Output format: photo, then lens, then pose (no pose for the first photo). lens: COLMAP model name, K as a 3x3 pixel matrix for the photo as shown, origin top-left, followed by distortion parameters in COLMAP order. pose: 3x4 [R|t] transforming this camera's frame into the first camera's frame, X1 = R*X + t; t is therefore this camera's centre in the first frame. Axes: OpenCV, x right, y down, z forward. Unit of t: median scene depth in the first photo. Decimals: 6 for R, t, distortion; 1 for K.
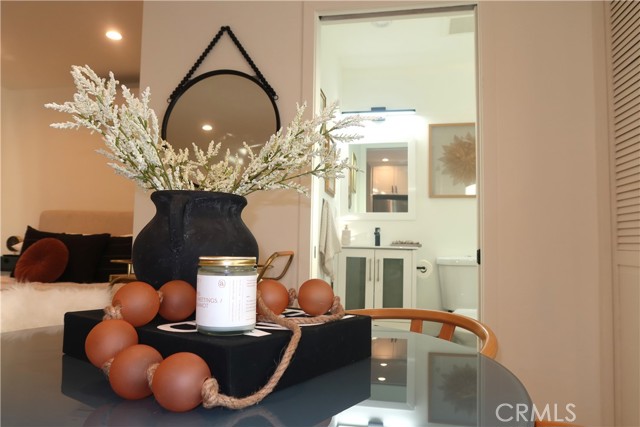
lens RADIAL K [[439.0, 0, 319.7], [0, 439.0, 215.8], [0, 0, 1]] dist [-0.025862, 0.006243]
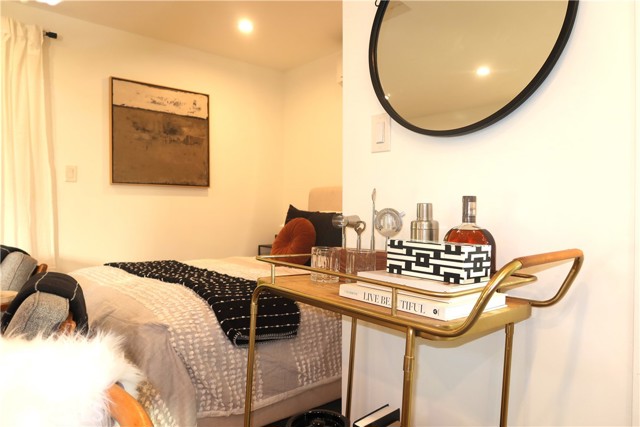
lens RADIAL K [[446.3, 0, 325.7], [0, 446.3, 215.7], [0, 0, 1]] dist [-0.010271, 0.000847]
pose [[0.779010, -0.011298, -0.626910, 0.020450], [0.049722, 0.997802, 0.043803, 0.011723], [0.625037, -0.065294, 0.777859, 0.434455]]
